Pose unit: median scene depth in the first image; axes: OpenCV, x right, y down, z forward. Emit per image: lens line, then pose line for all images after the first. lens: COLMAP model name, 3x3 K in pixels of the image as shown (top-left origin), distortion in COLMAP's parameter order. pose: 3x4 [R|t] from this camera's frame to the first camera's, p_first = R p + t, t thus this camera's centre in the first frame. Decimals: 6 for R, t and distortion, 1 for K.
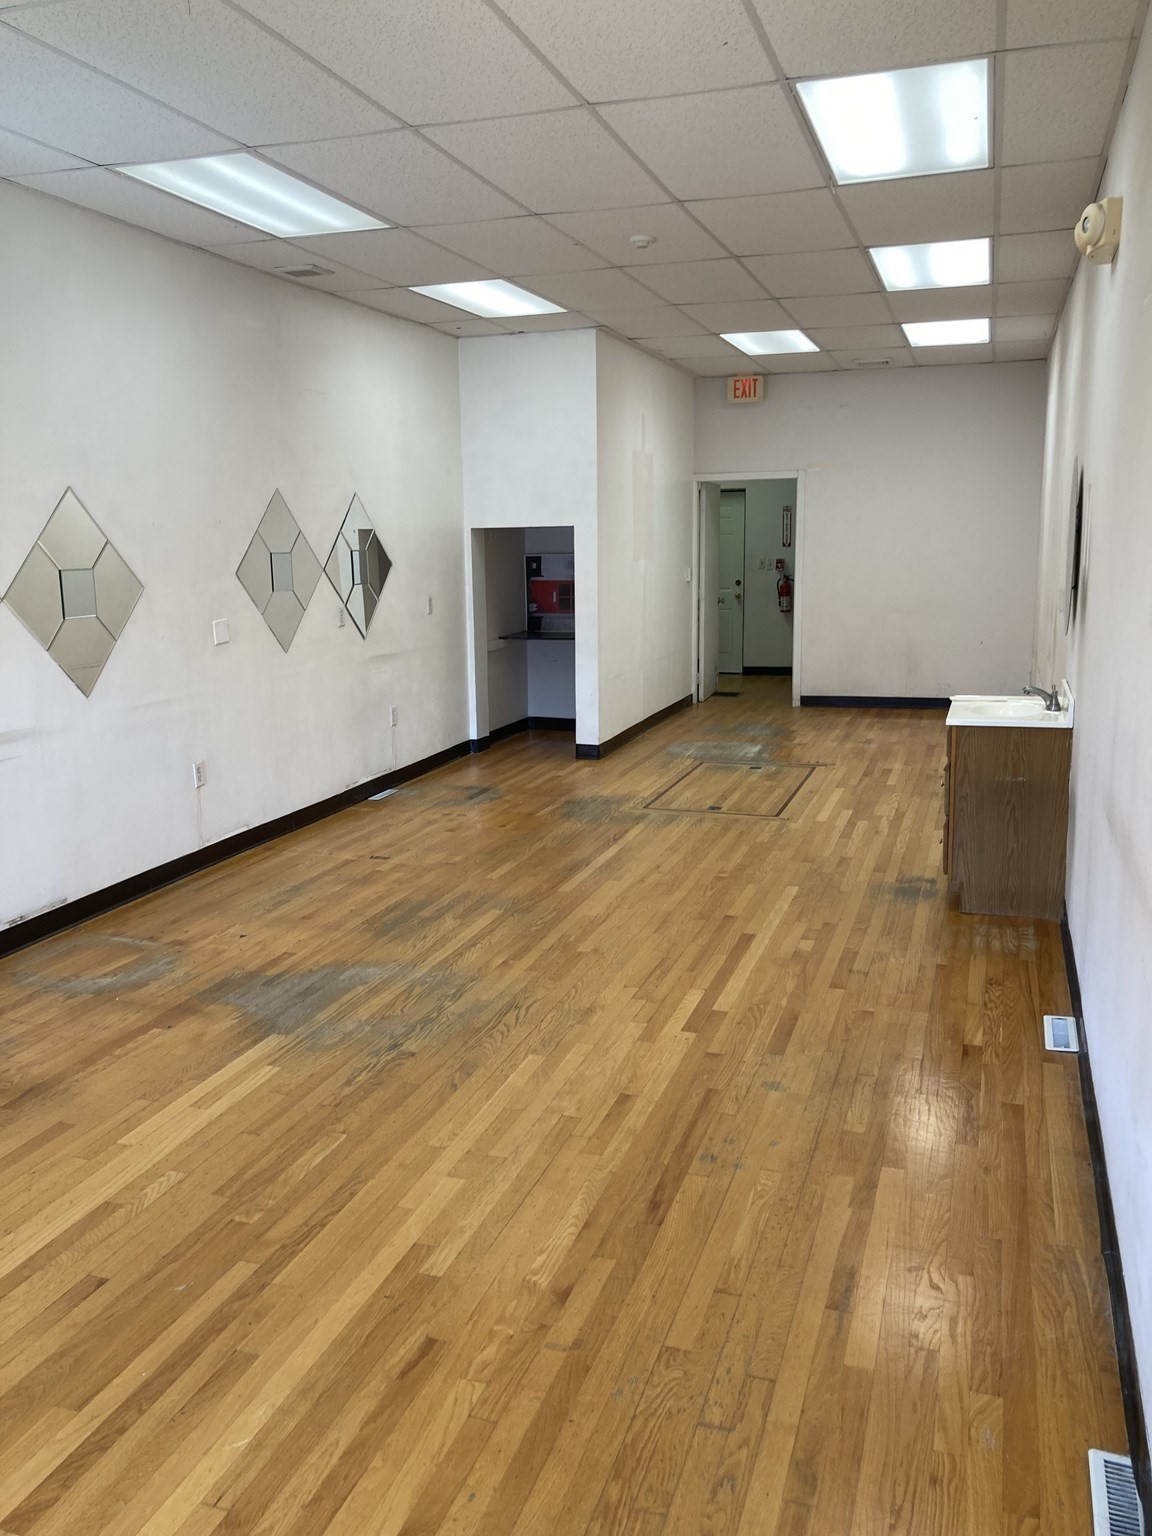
lens RADIAL K [[1263.7, 0, 576.0], [0, 1263.7, 768.0], [0, 0, 1]] dist [0.027876, -0.052480]
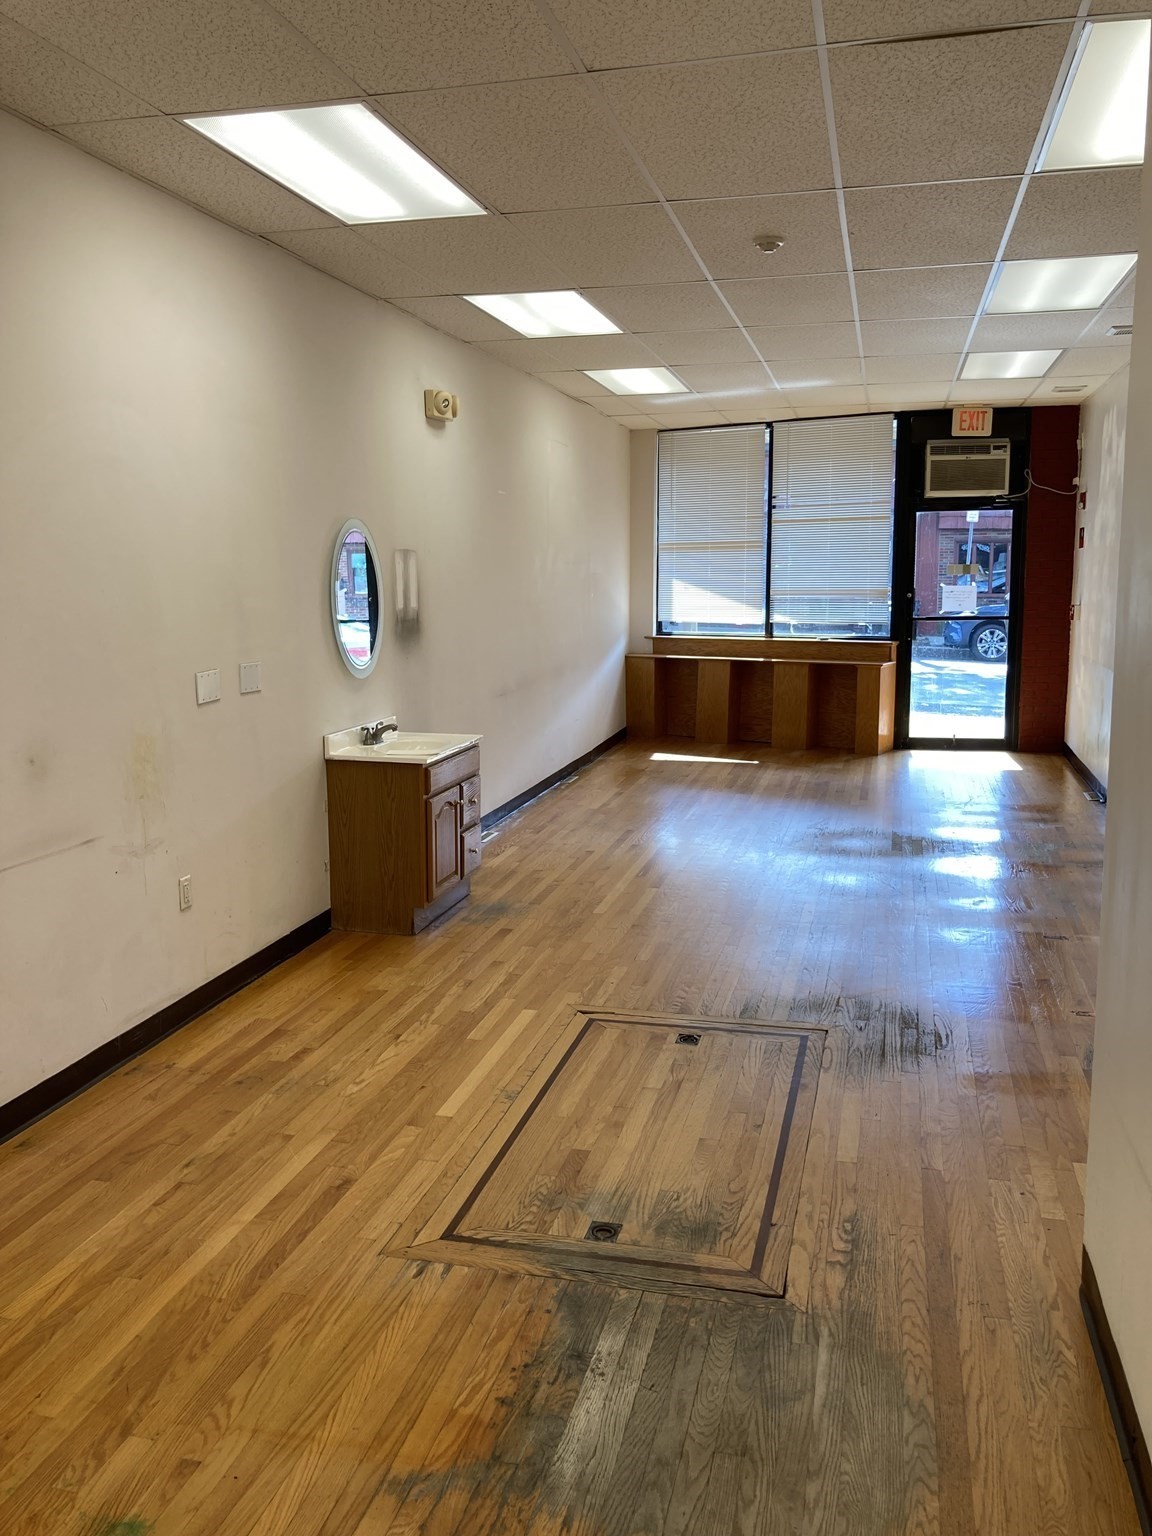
lens RADIAL K [[1263.7, 0, 576.0], [0, 1263.7, 768.0], [0, 0, 1]] dist [0.027876, -0.052480]
pose [[-0.997004, 0.039128, -0.066721, 0.242183], [0.015023, 0.944142, 0.329196, -0.351155], [0.075875, 0.327208, -0.941901, 1.851127]]
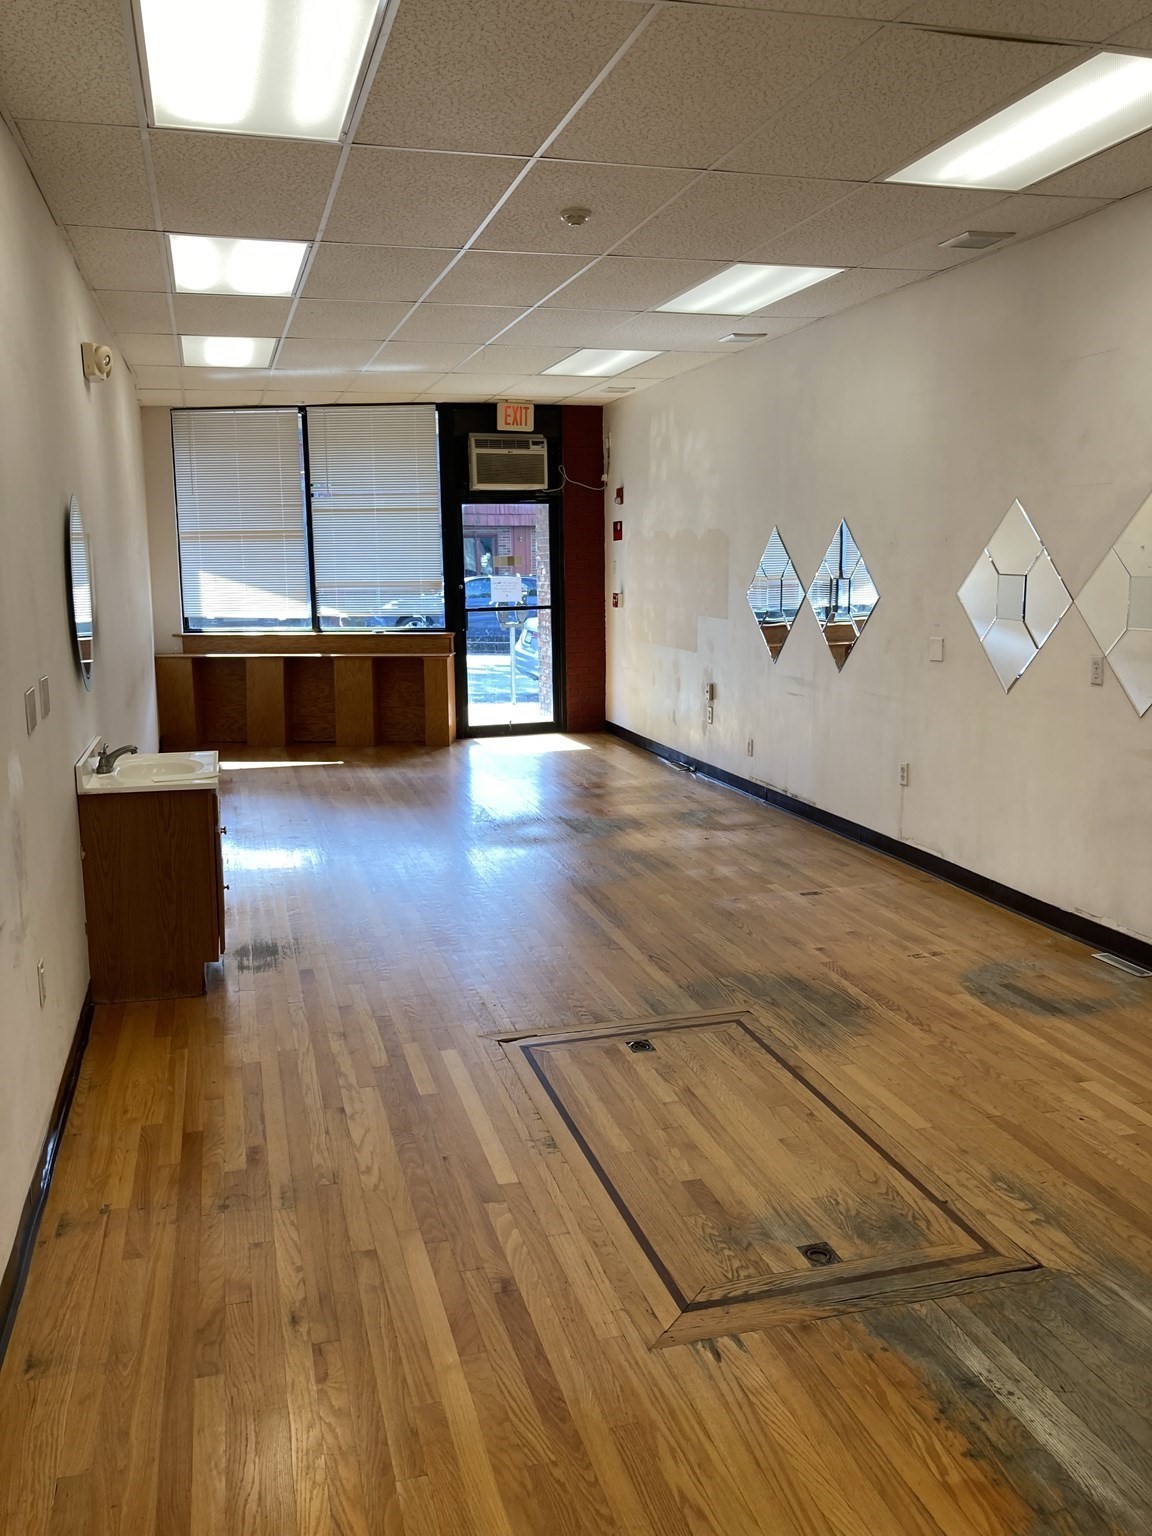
lens RADIAL K [[1266.6, 0, 576.0], [0, 1266.6, 768.0], [0, 0, 1]] dist [0.017092, 0.014530]
pose [[-0.829745, 0.120710, -0.544933, 0.529714], [-0.071461, 0.945323, 0.318211, -0.327524], [0.553549, 0.302975, -0.775751, 1.695229]]
